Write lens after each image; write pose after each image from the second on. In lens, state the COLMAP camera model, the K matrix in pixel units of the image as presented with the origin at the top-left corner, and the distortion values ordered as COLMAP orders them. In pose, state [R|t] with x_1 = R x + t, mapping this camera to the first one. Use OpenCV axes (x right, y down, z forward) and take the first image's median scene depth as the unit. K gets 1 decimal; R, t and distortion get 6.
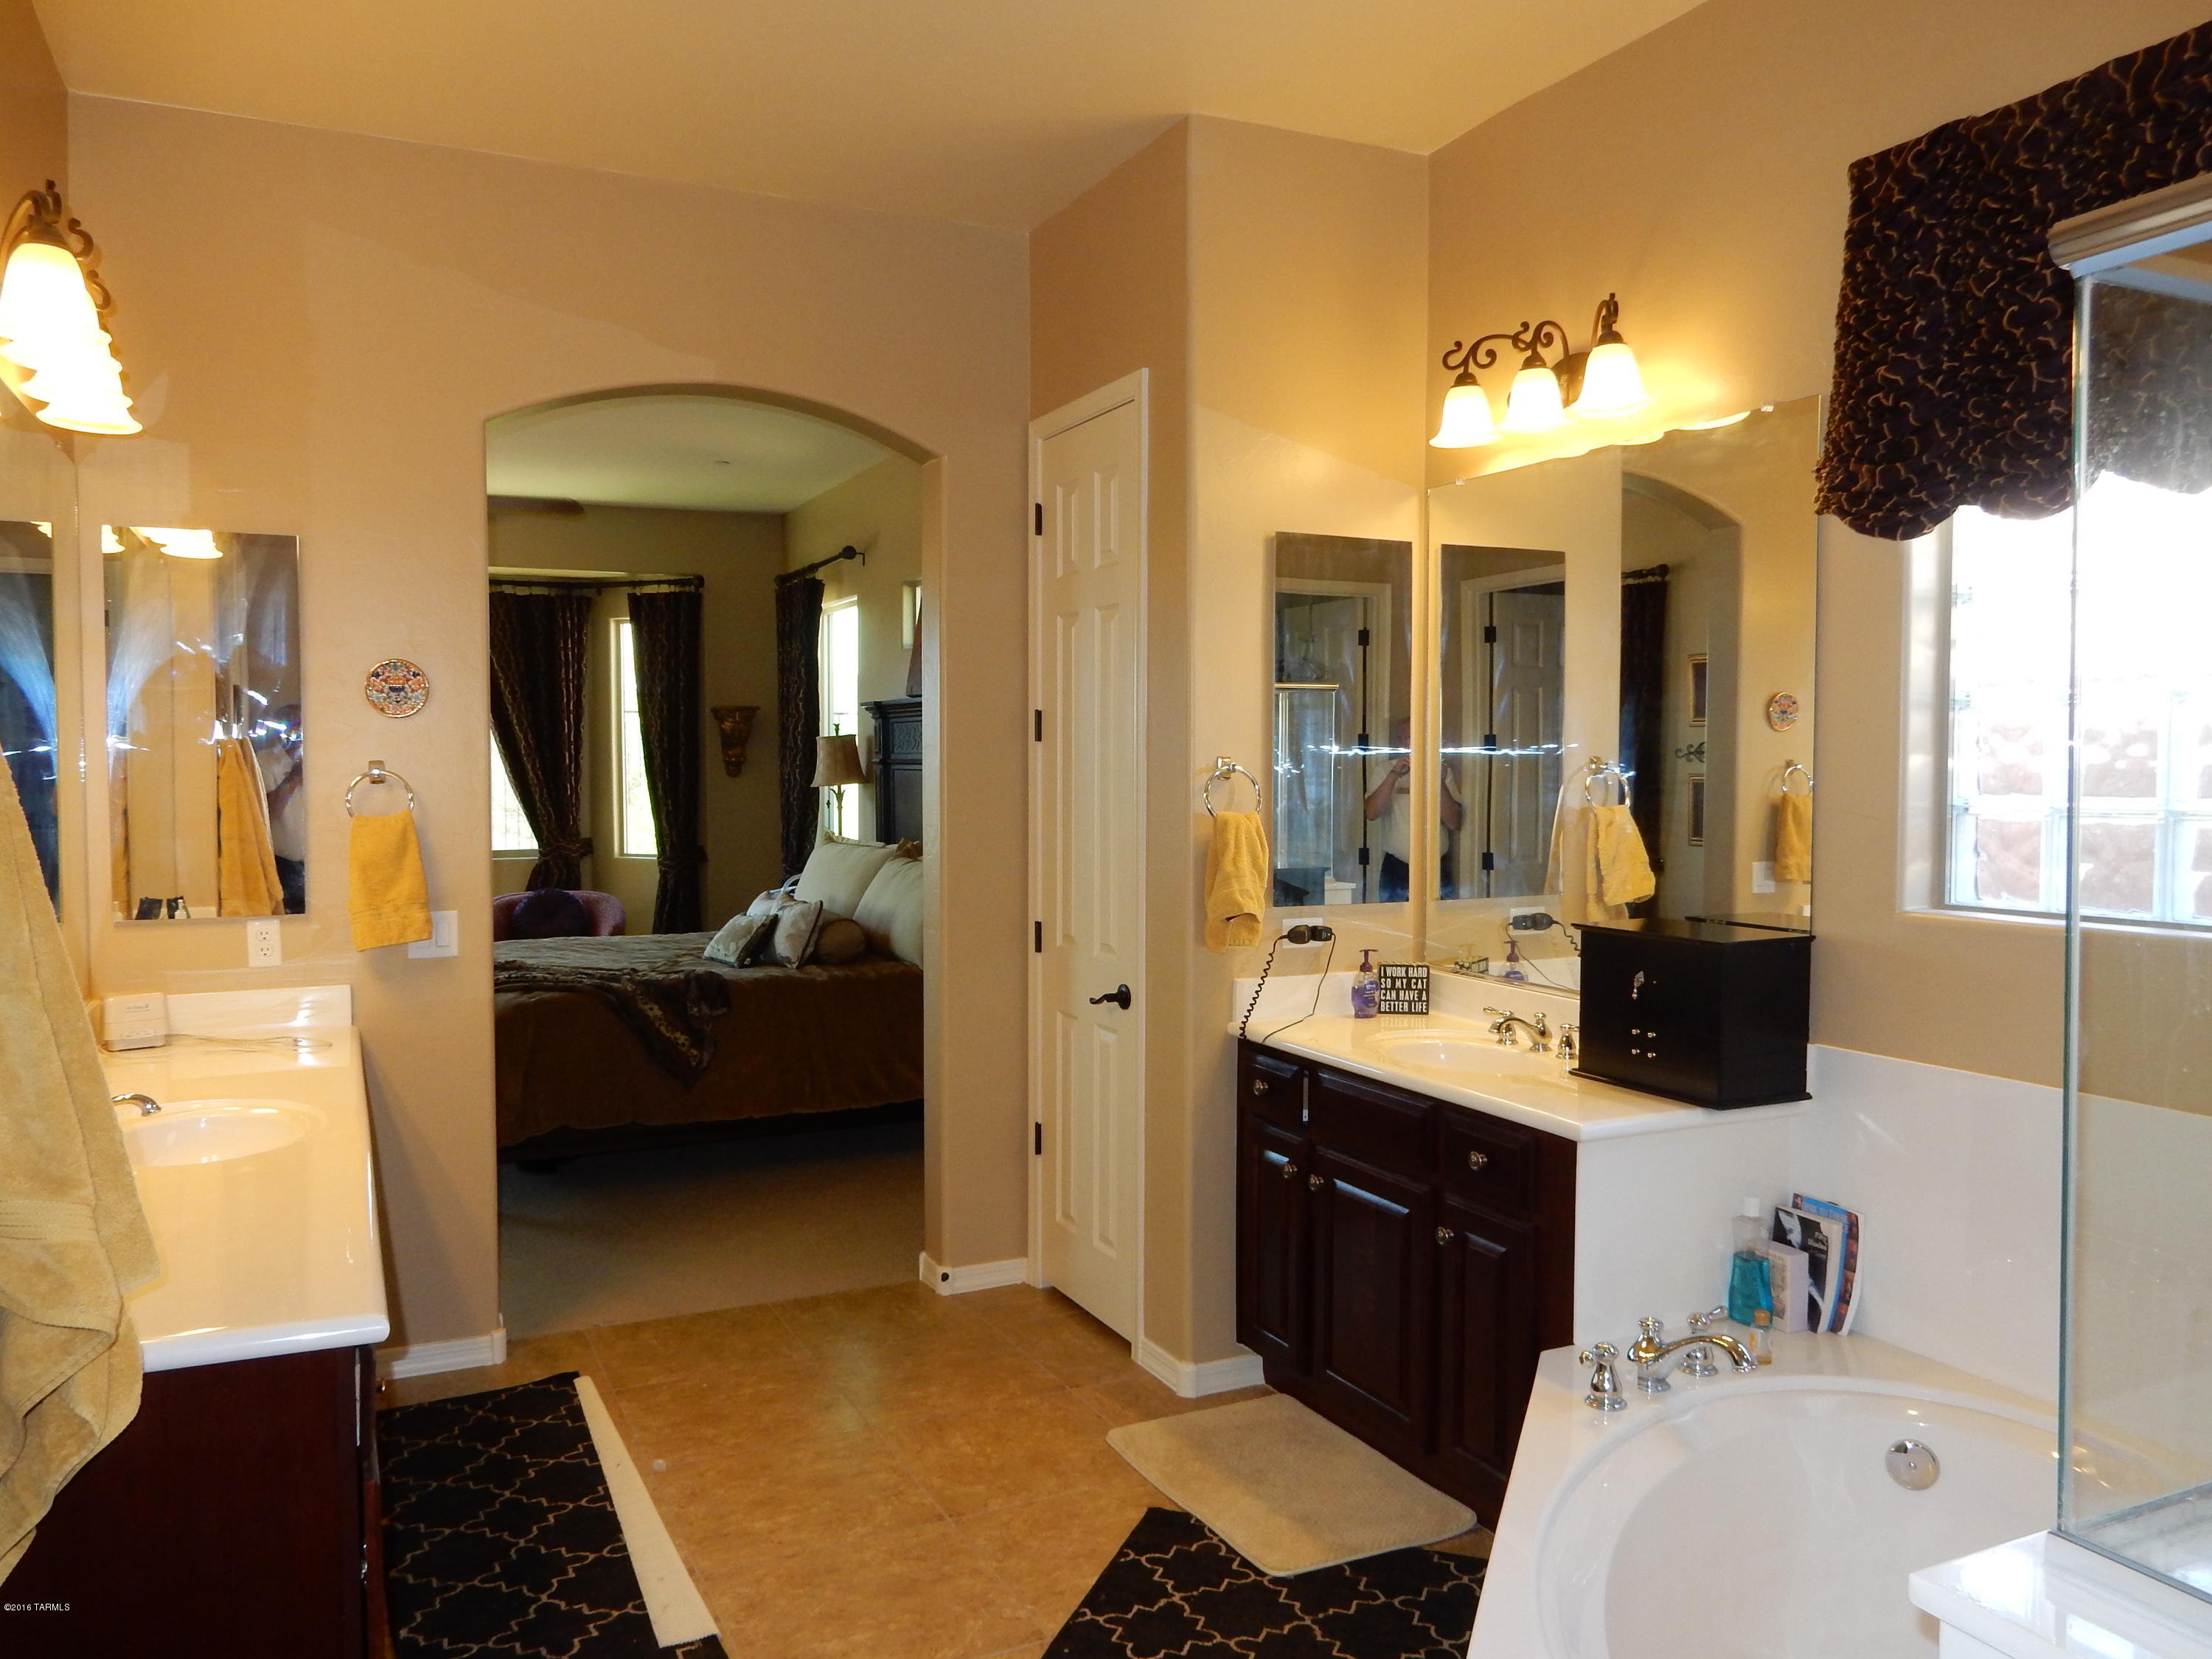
lens RADIAL K [[1616.5, 0, 1095.8], [0, 1616.5, 829.0], [0, 0, 1]] dist [-0.008014, 0.001492]
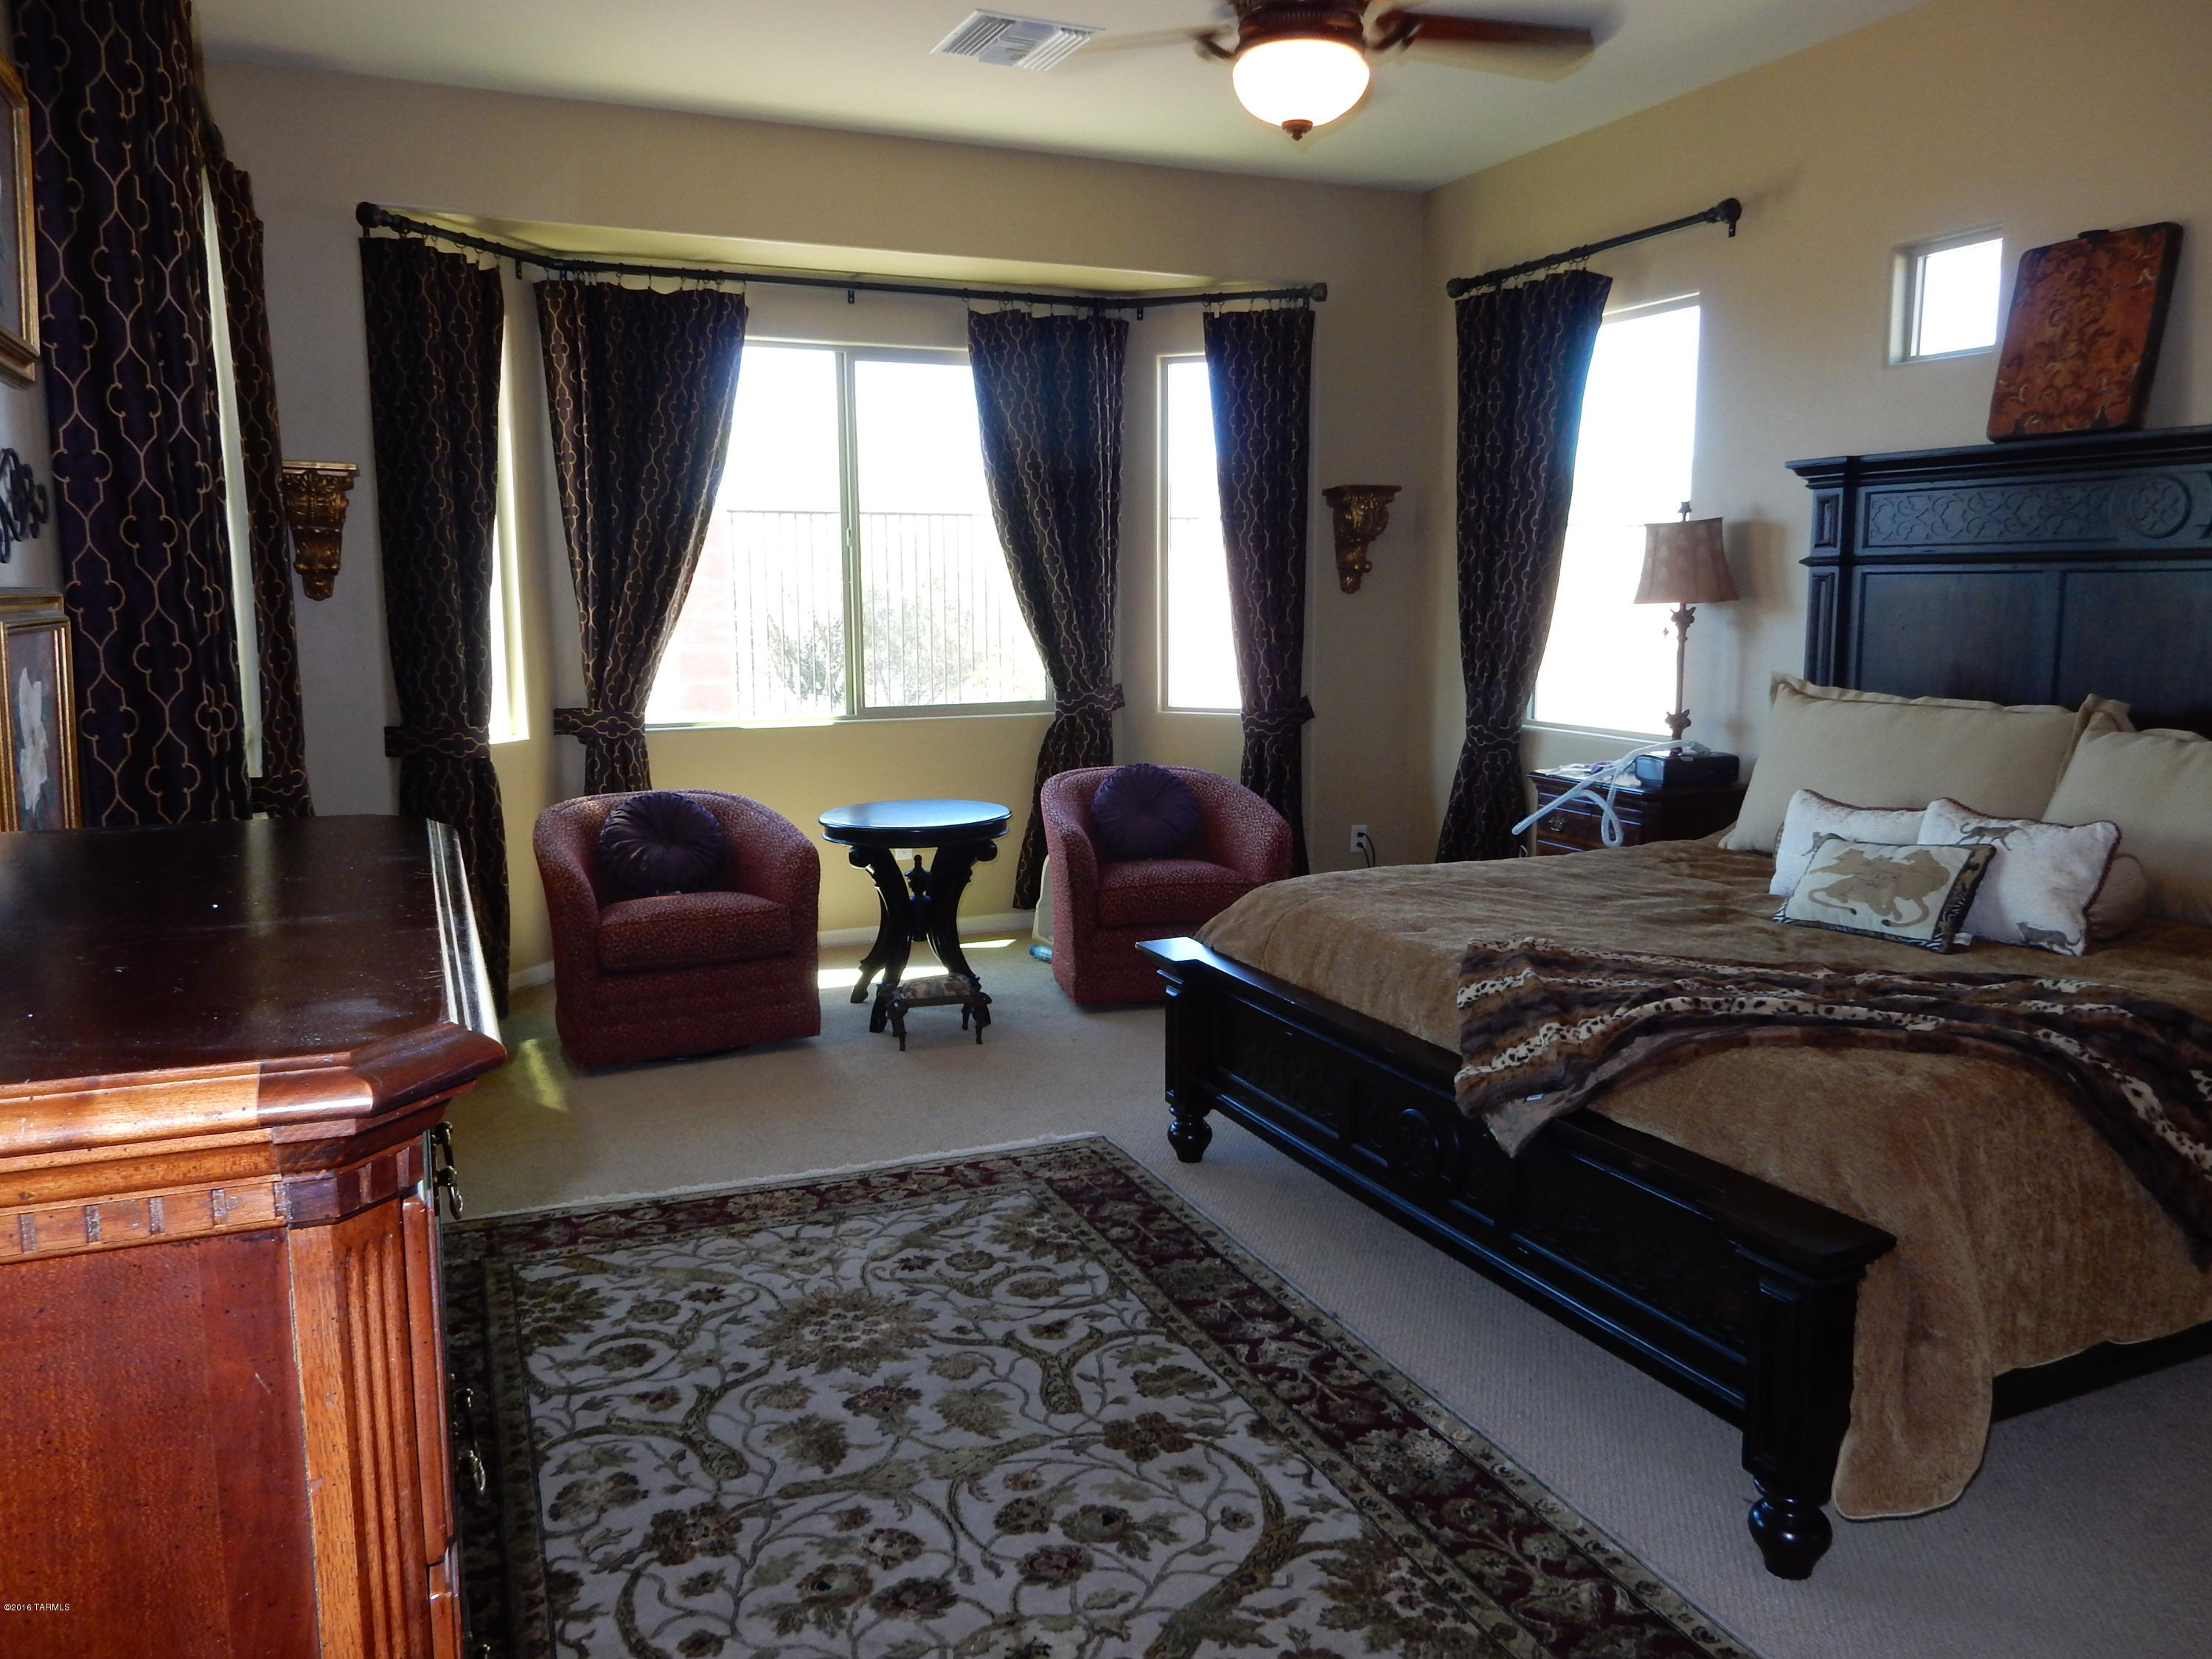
lens RADIAL K [[1616.5, 0, 1095.8], [0, 1616.5, 829.0], [0, 0, 1]] dist [-0.008014, 0.001492]
pose [[0.999680, 0.001385, -0.025260, -0.316987], [0.001218, 0.994707, 0.102744, -0.003876], [0.025269, -0.102742, 0.994387, 0.321353]]
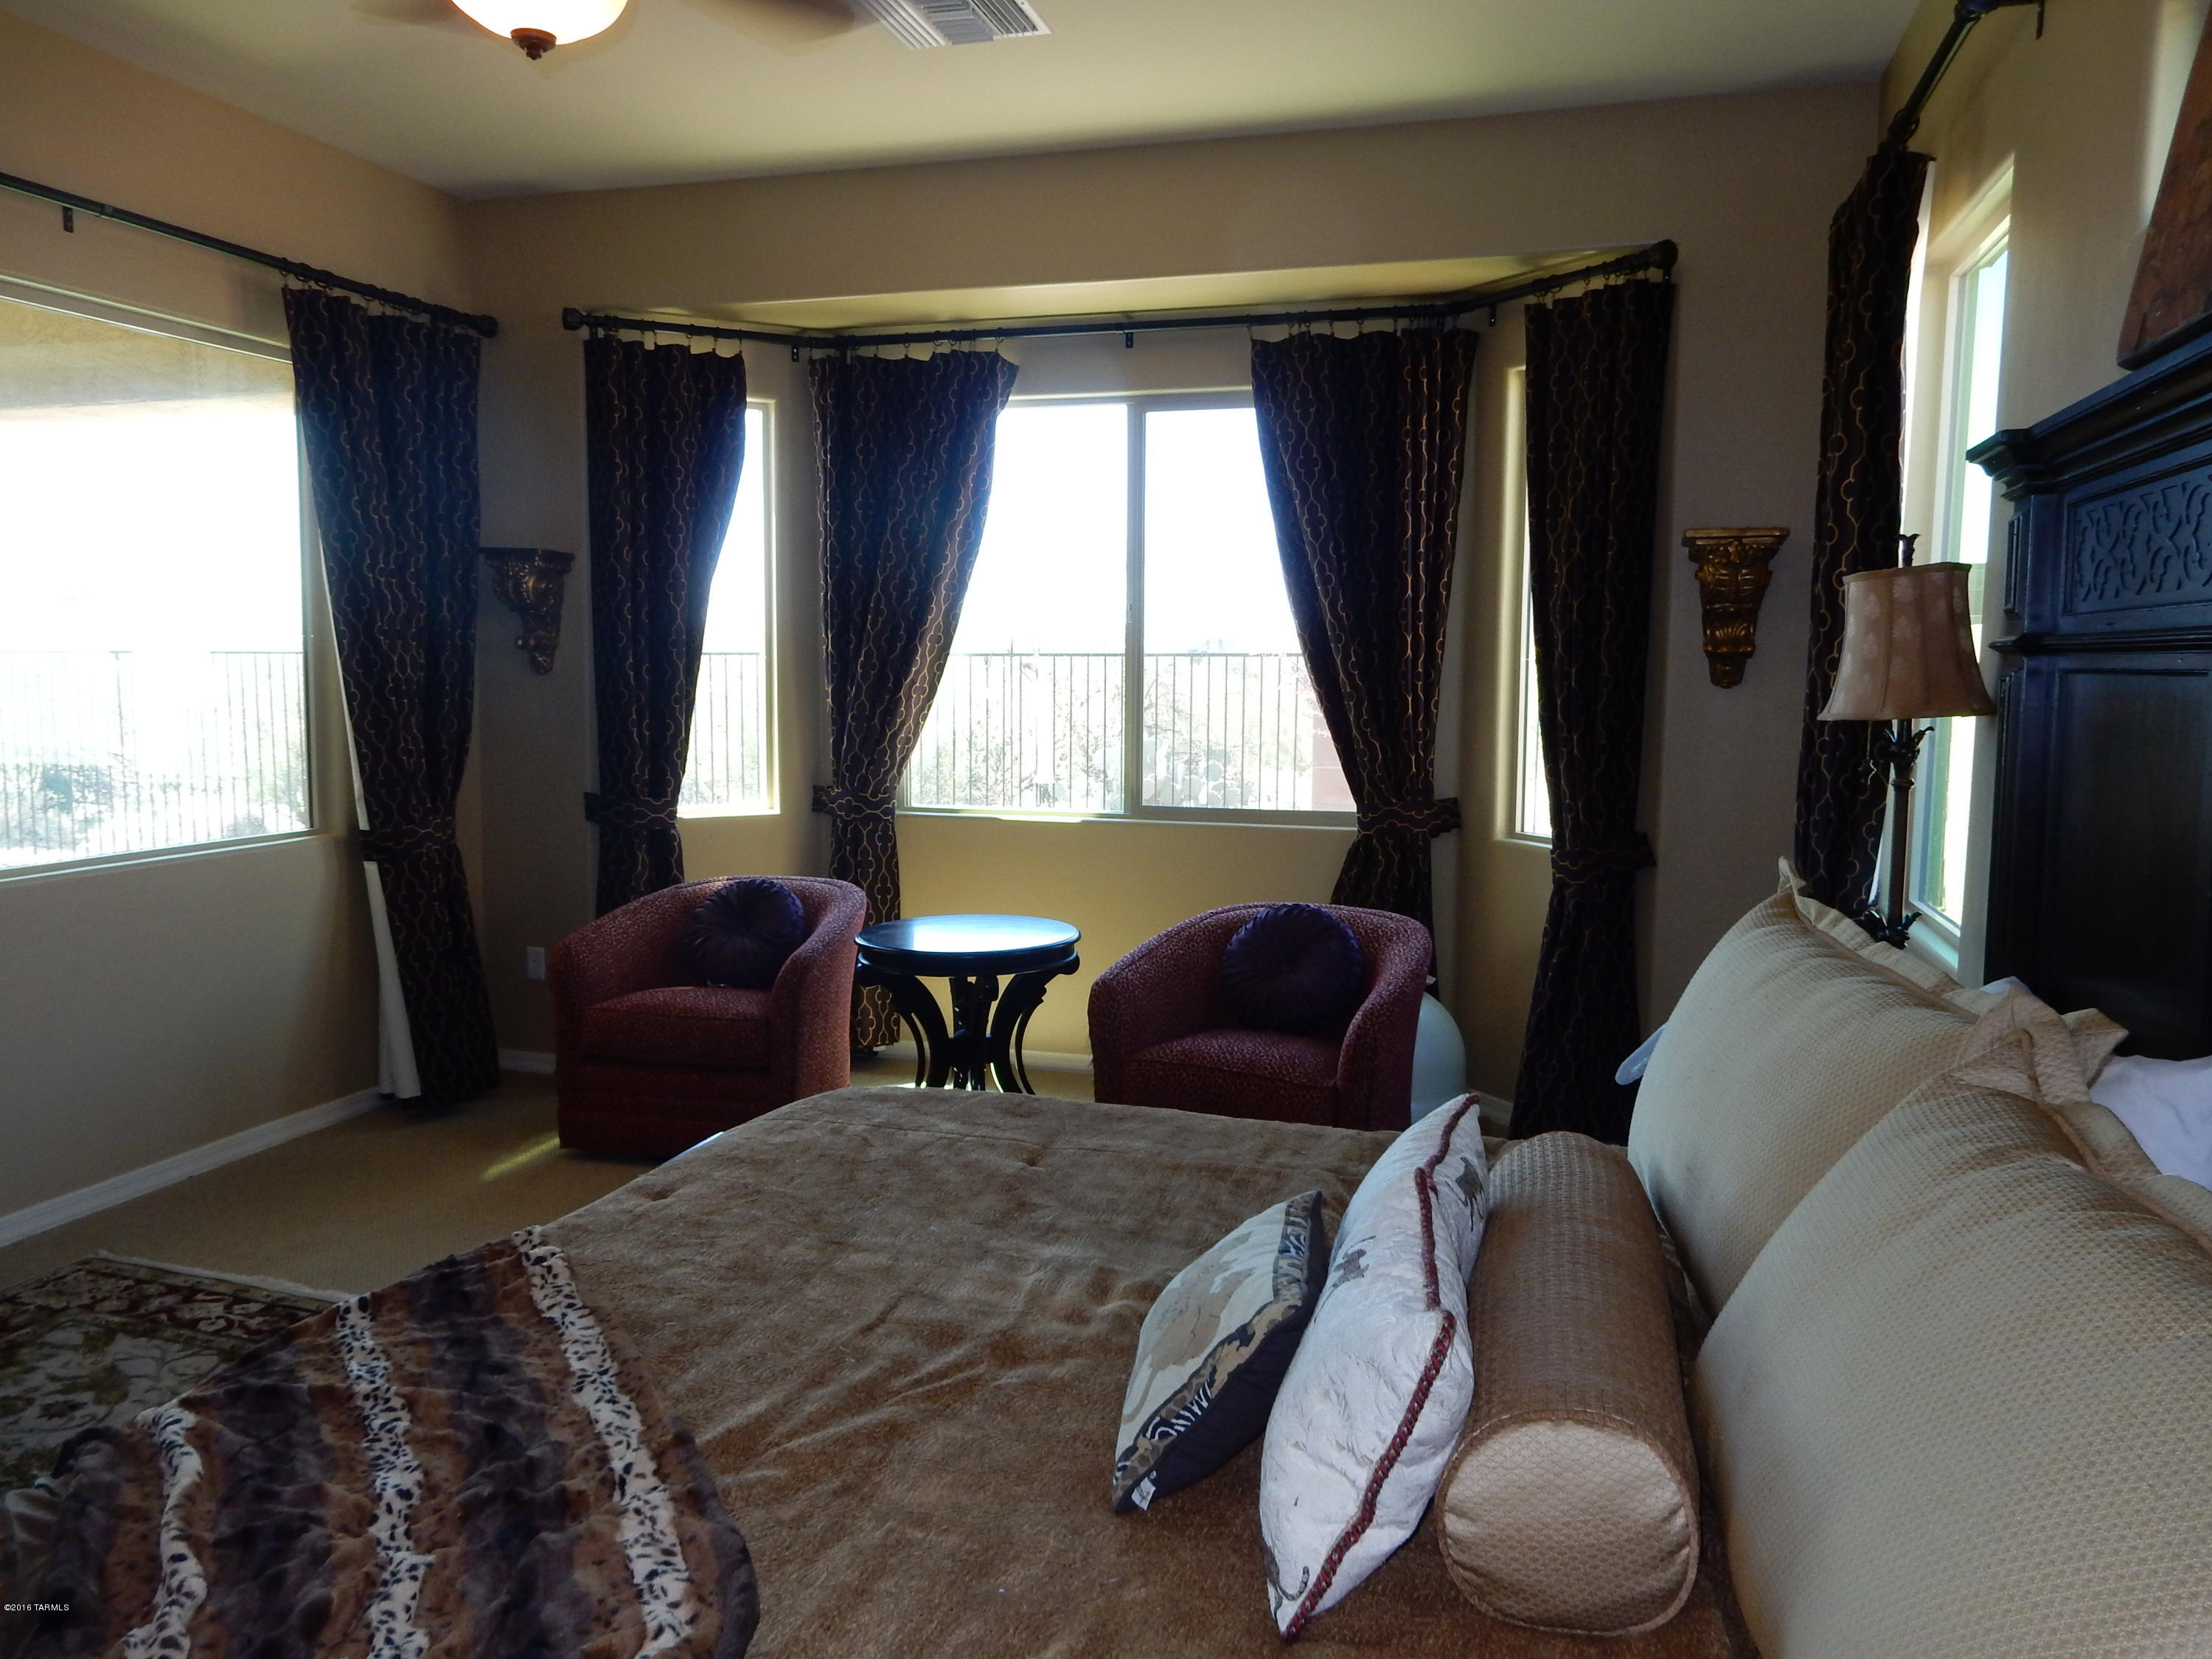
lens RADIAL K [[1616.5, 0, 1095.8], [0, 1616.5, 829.0], [0, 0, 1]] dist [-0.008014, 0.001492]
pose [[0.740623, 0.078555, -0.667313, -0.048977], [-0.040045, 0.996537, 0.072866, -0.018970], [0.670726, -0.027244, 0.741205, 0.548540]]
